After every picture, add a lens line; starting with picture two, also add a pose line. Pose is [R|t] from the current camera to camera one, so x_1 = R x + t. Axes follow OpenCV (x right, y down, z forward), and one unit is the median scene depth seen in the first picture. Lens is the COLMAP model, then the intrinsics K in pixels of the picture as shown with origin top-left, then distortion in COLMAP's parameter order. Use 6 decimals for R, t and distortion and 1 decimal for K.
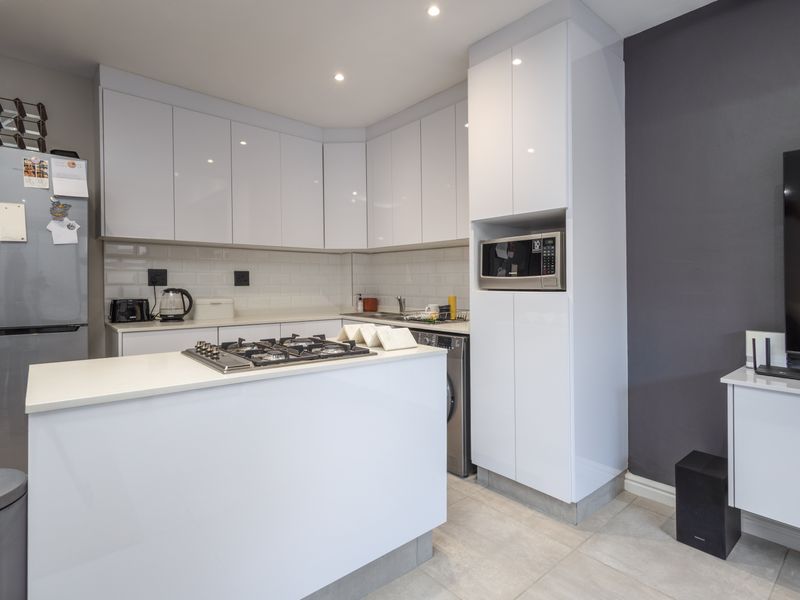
lens RADIAL K [[423.5, 0, 401.9], [0, 423.5, 275.4], [0, 0, 1]] dist [0.007209, 0.003644]
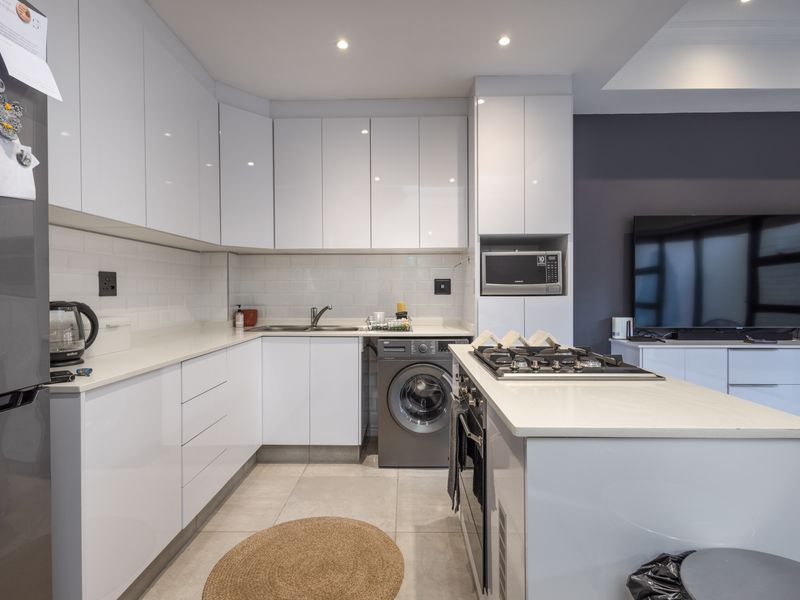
lens RADIAL K [[423.5, 0, 401.1], [0, 423.5, 292.5], [0, 0, 1]] dist [0.007209, 0.003644]
pose [[0.667706, -0.006070, 0.744400, -0.798140], [-0.008807, 0.999832, 0.016053, 0.008833], [-0.744373, -0.017274, 0.667541, 0.403132]]
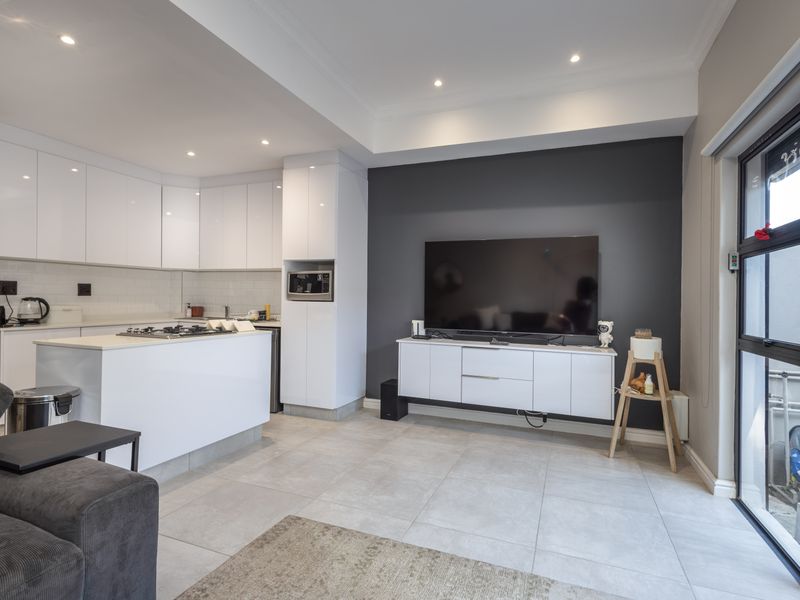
lens RADIAL K [[423.5, 0, 403.9], [0, 423.5, 294.8], [0, 0, 1]] dist [0.007209, 0.003644]
pose [[0.888791, 0.015185, 0.458062, -0.179002], [-0.023303, 0.999656, 0.012077, -0.020549], [-0.457721, -0.021408, 0.888838, -0.719016]]
